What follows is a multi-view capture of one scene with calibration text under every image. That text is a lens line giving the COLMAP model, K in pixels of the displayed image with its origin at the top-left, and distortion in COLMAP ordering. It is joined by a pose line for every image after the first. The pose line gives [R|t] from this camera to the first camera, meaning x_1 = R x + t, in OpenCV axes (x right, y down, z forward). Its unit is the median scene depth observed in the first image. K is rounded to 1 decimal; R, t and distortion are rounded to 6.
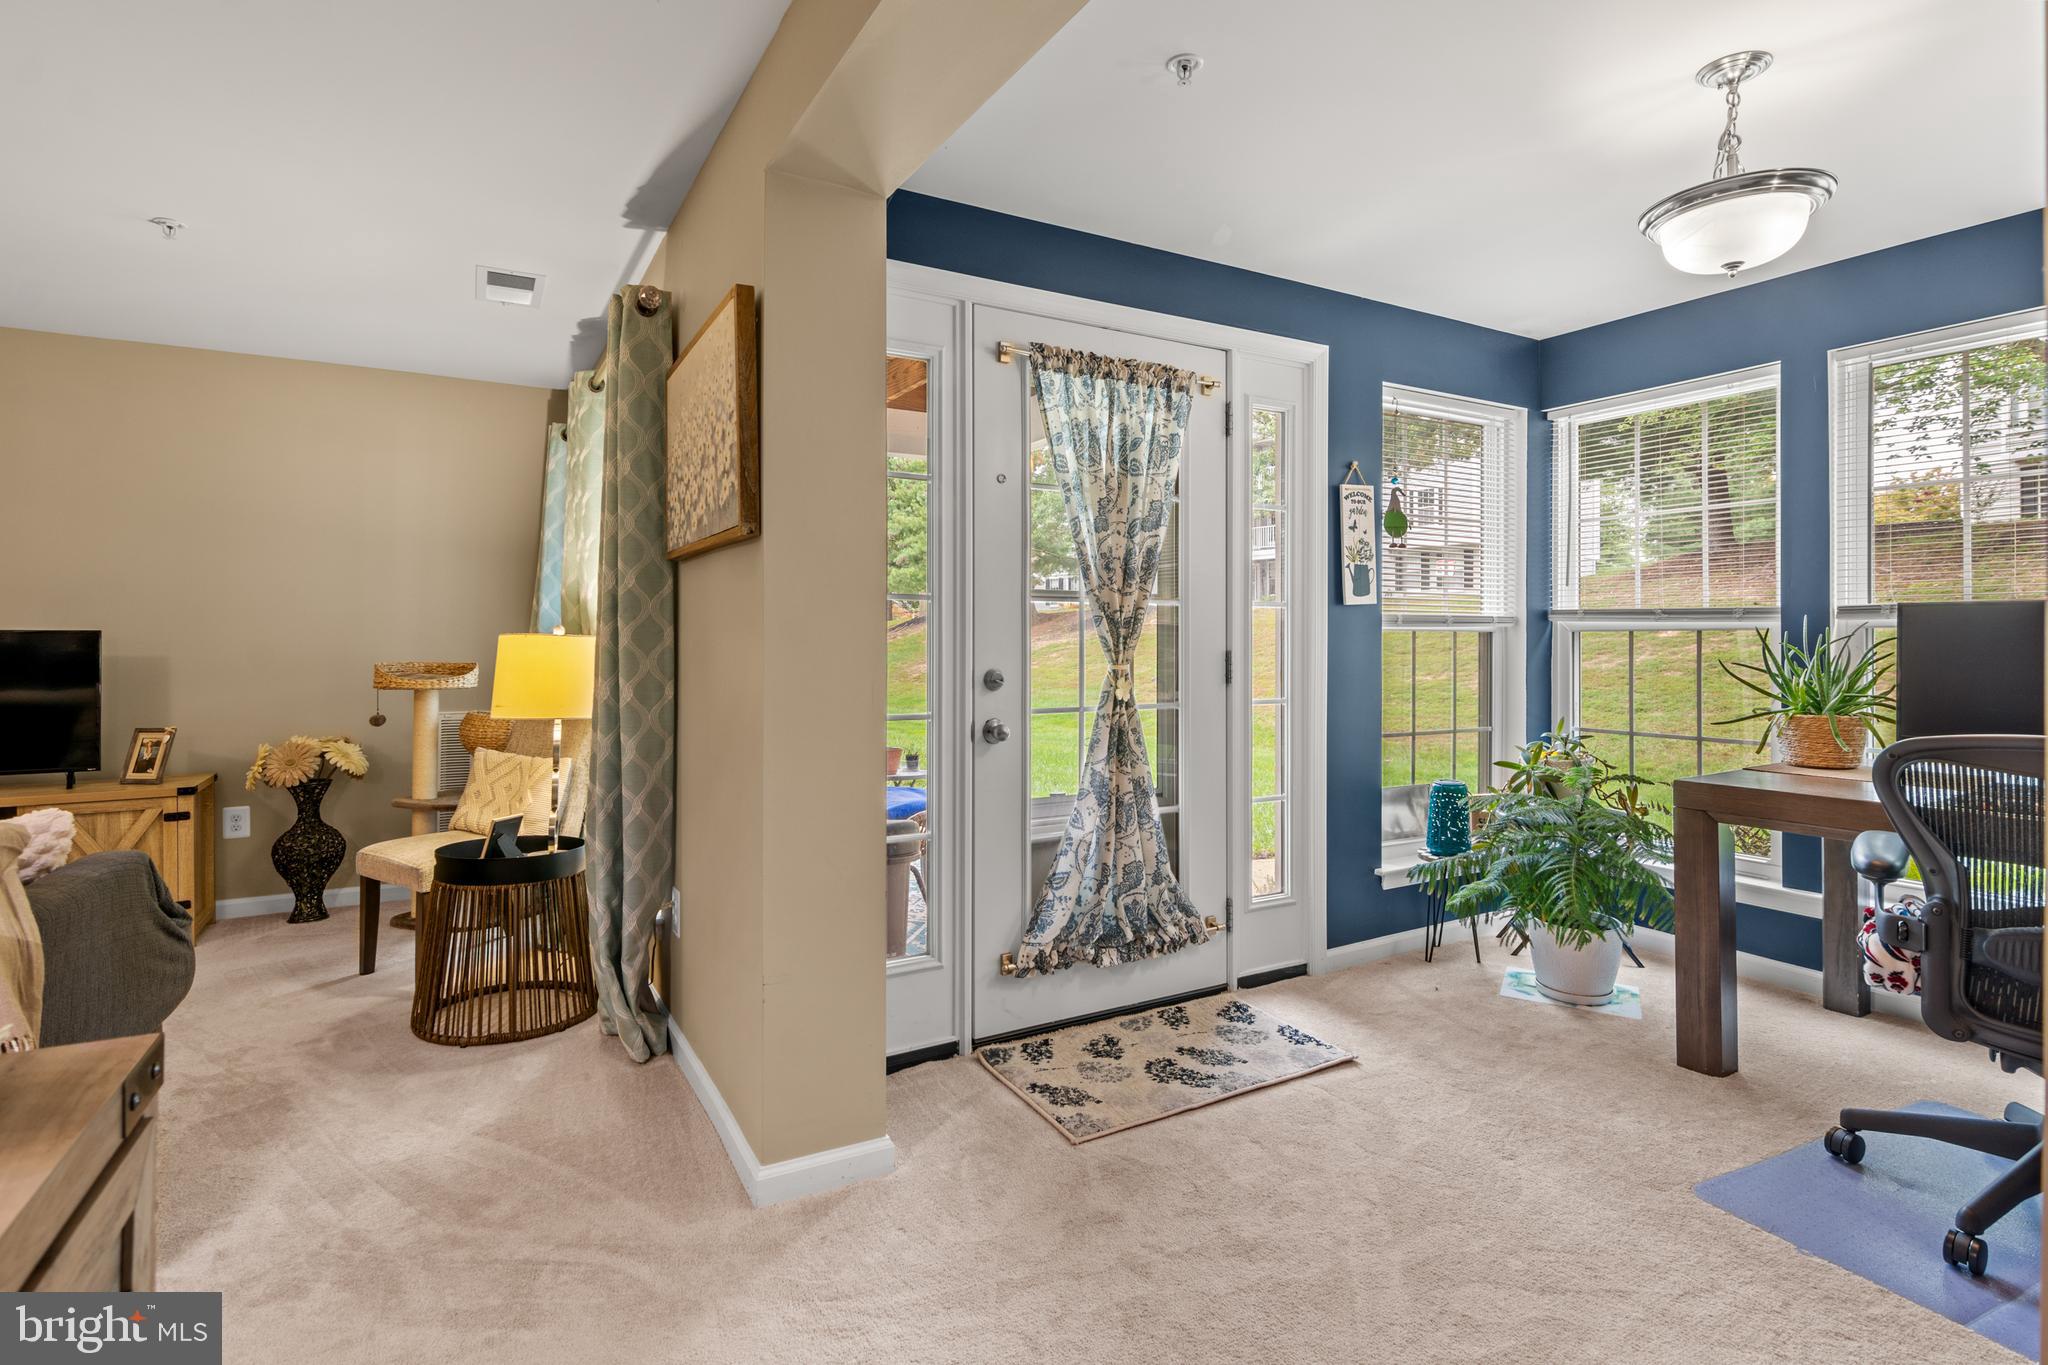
lens RADIAL K [[1019.4, 0, 1028.9], [0, 1019.4, 610.1], [0, 0, 1]] dist [0.000491, -0.000595]
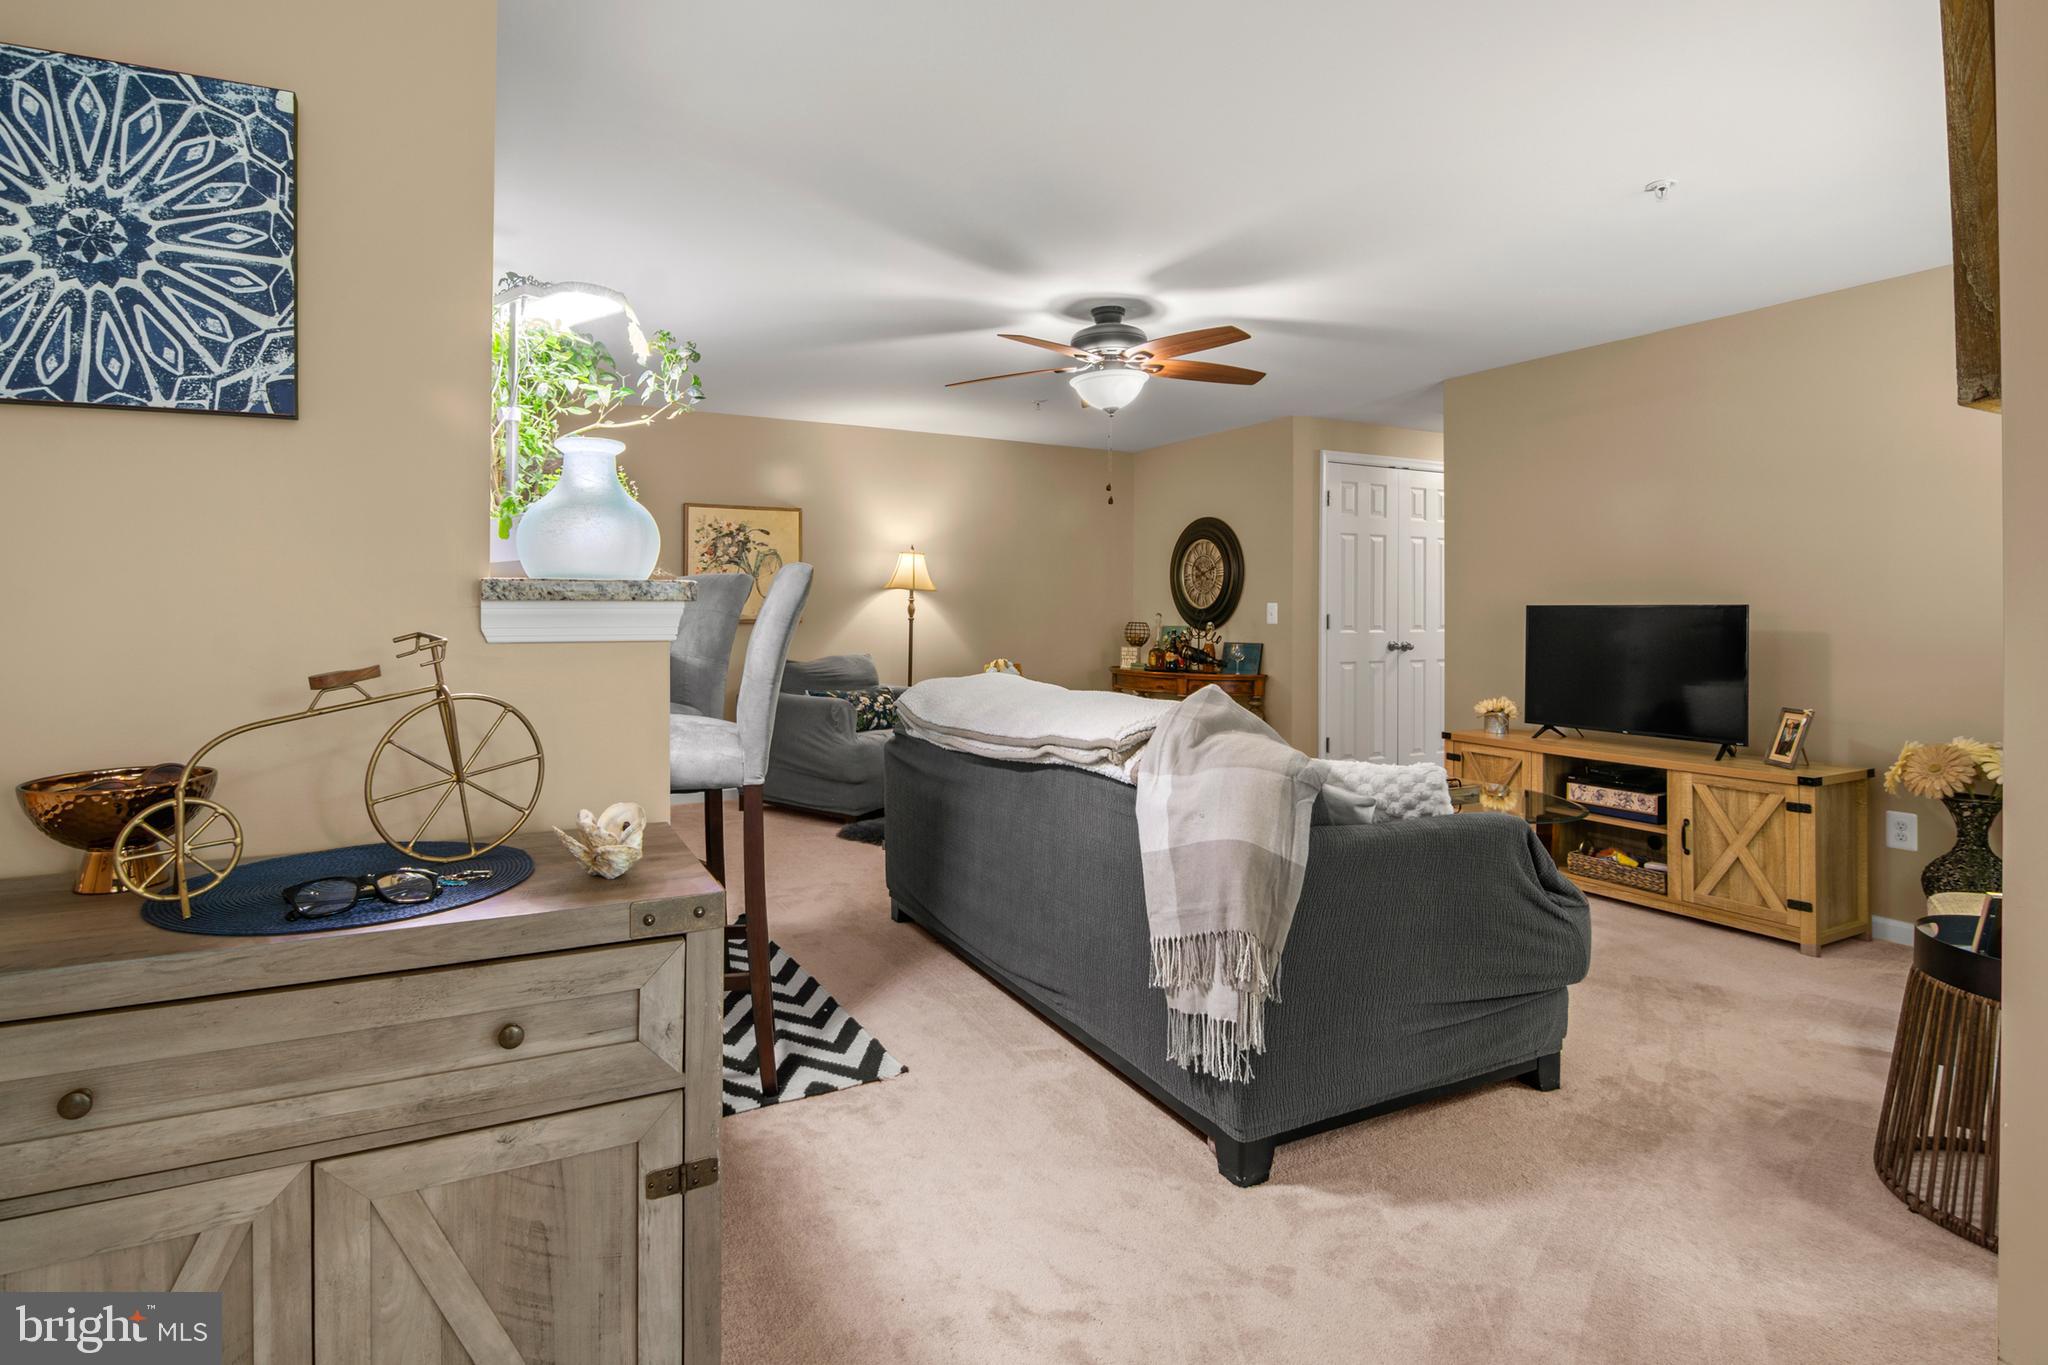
lens RADIAL K [[1046.8, 0, 982.3], [0, 1046.8, 582.3], [0, 0, 1]] dist [-0.018926, -0.000865]
pose [[-0.056106, -0.025688, -0.998094, 0.139617], [0.025286, 0.999312, -0.027141, 0.007156], [0.998105, -0.026760, -0.055418, 0.335330]]
